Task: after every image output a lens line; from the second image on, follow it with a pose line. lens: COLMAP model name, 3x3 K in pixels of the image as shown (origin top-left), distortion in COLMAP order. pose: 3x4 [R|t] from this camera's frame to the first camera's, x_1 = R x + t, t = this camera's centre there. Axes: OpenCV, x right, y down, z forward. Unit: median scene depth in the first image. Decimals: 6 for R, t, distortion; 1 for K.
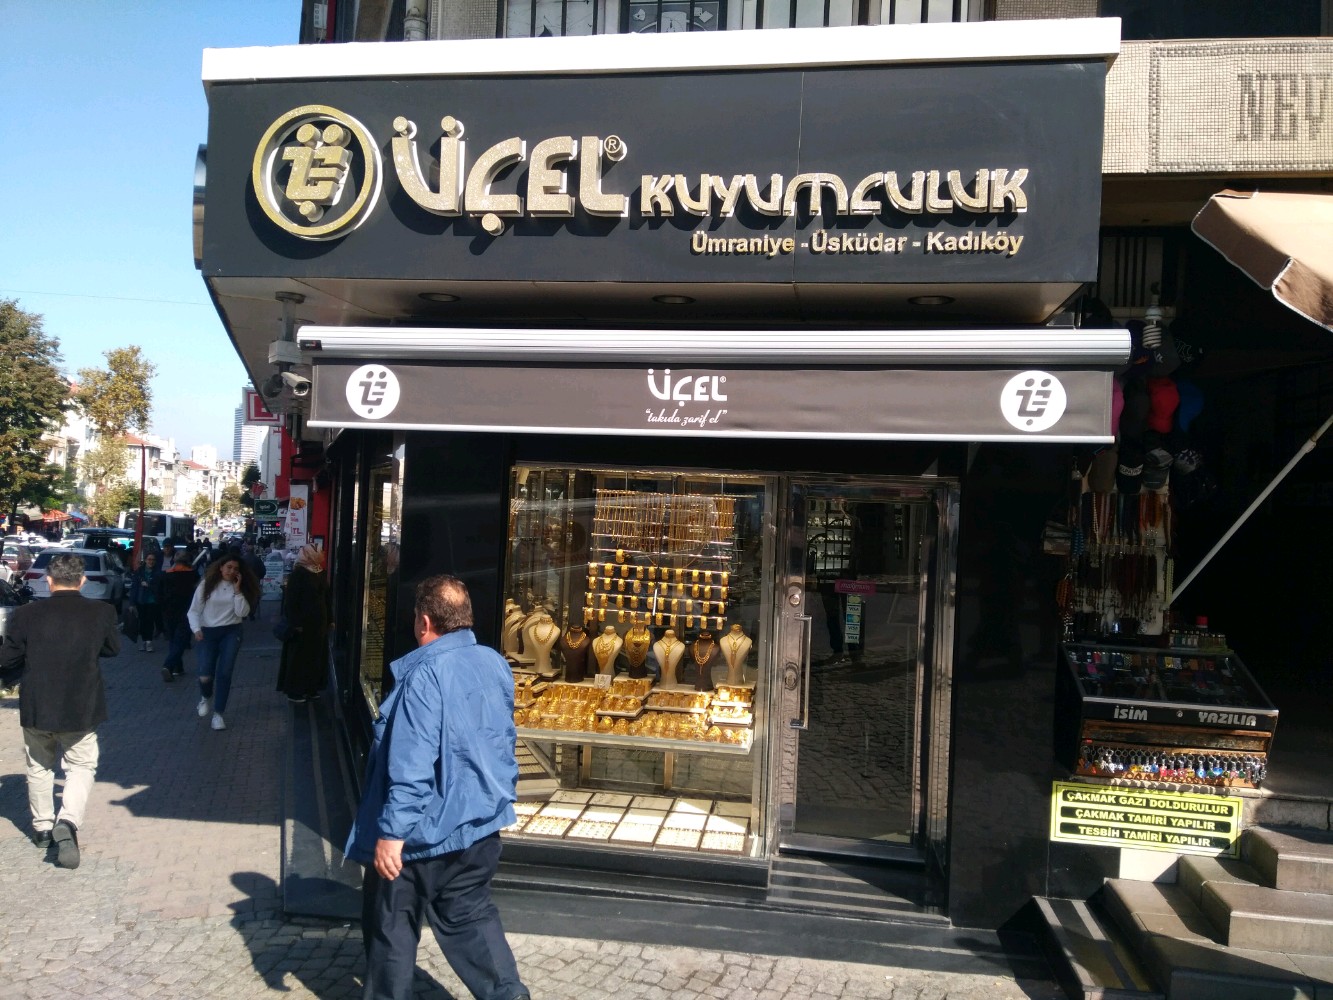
lens RADIAL K [[1025.5, 0, 666.4], [0, 1025.5, 495.0], [0, 0, 1]] dist [0.138106, -0.220981]
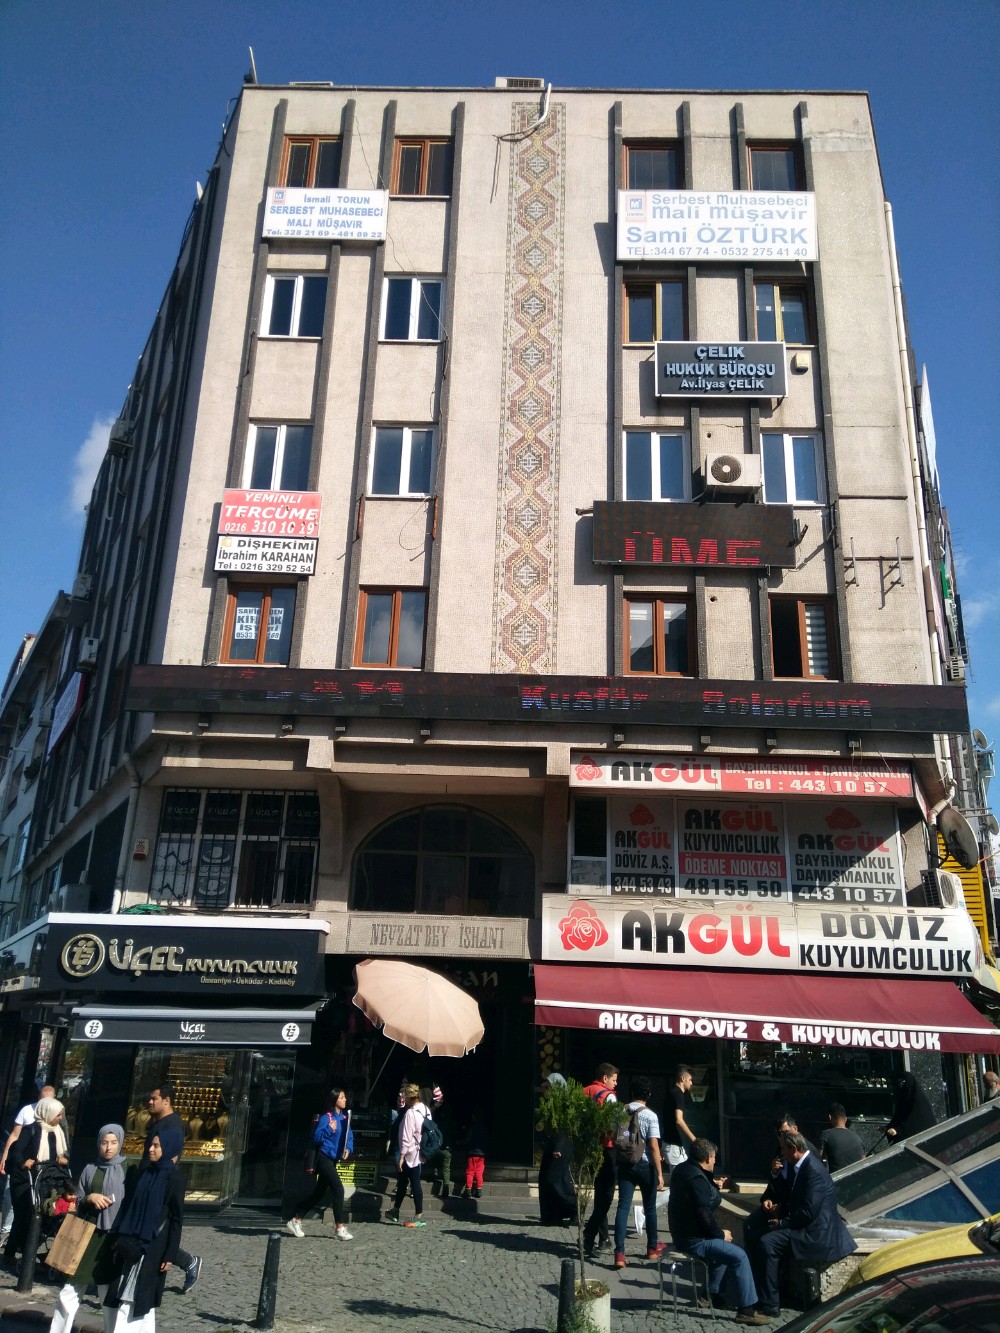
lens RADIAL K [[1025.5, 0, 502.8], [0, 1025.5, 669.5], [0, 0, 1]] dist [0.138106, -0.220981]
pose [[0.986151, 0.044554, 0.159752, 0.400053], [0.007660, 0.949977, -0.312227, -0.135334], [-0.165672, 0.309127, 0.936479, -2.600582]]
